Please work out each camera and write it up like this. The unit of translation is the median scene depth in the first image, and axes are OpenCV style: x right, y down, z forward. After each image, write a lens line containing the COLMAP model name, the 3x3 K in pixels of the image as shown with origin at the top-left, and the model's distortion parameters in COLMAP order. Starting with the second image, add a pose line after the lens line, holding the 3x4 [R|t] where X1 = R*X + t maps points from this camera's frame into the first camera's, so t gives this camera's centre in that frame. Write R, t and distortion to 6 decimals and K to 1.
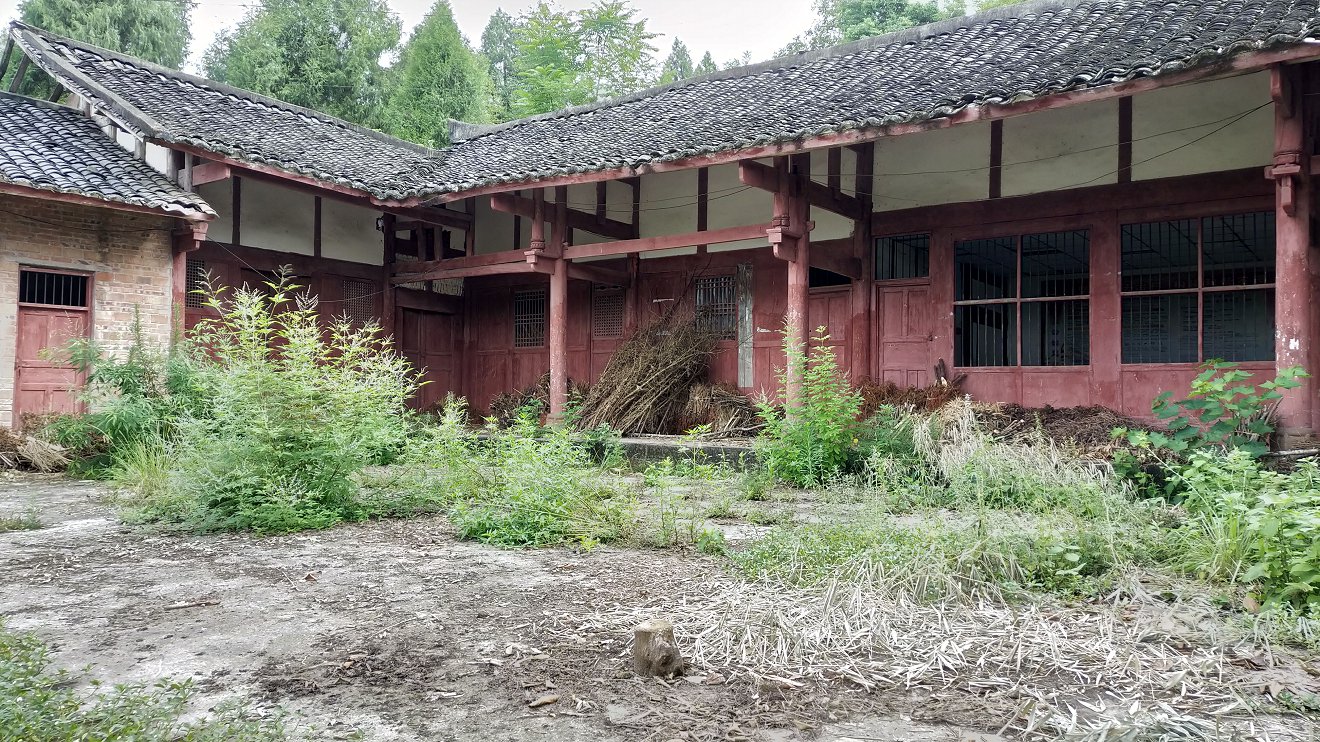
lens RADIAL K [[986.5, 0, 666.9], [0, 986.5, 348.3], [0, 0, 1]] dist [0.063548, -0.084353]
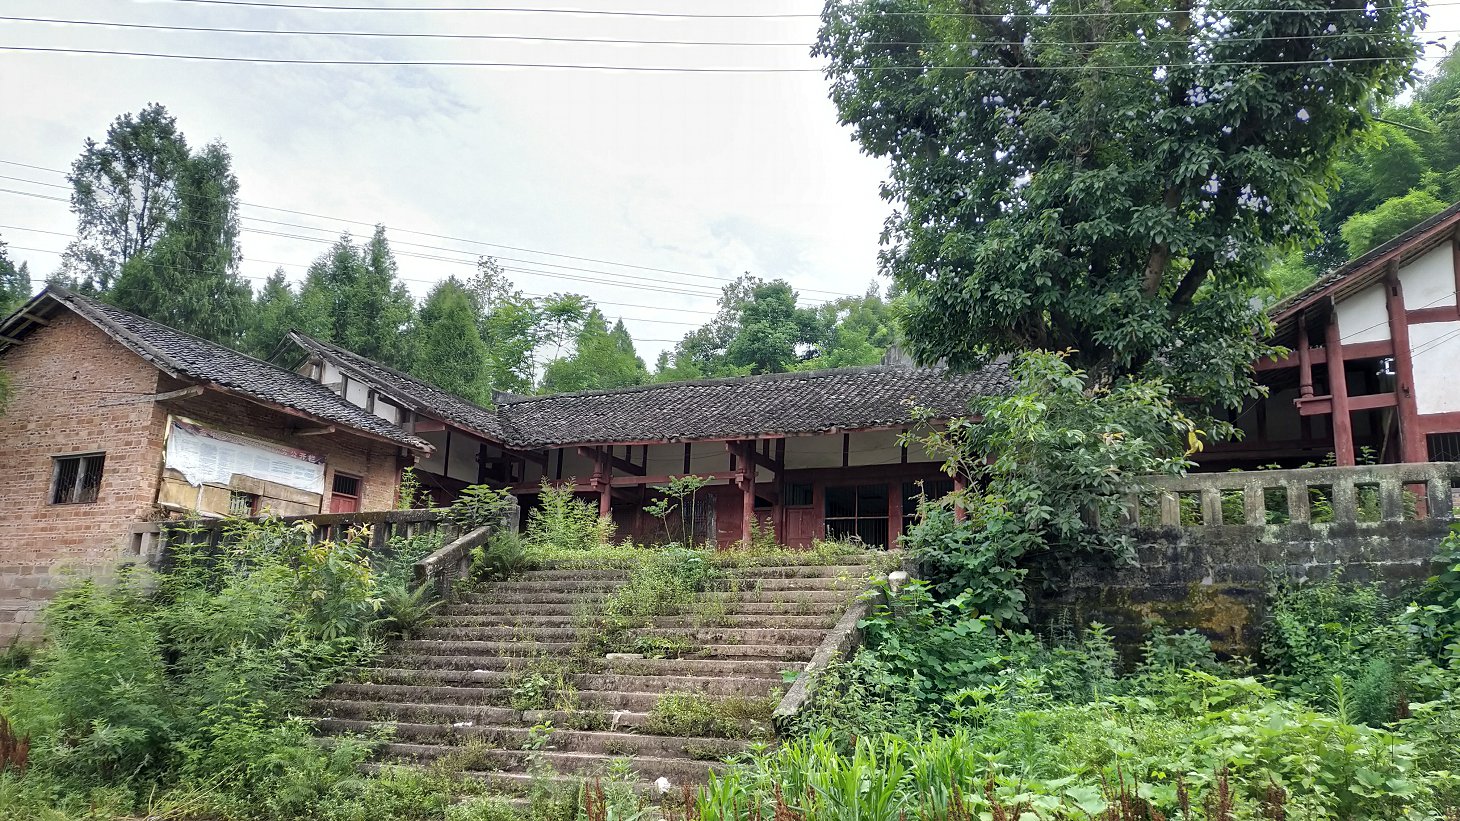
lens RADIAL K [[1091.2, 0, 737.6], [0, 1091.2, 385.4], [0, 0, 1]] dist [0.063548, -0.084353]
pose [[0.978441, 0.074939, 0.192449, -0.300055], [-0.034035, 0.977613, -0.207640, 0.145361], [-0.203701, 0.196614, 0.959088, -1.037747]]
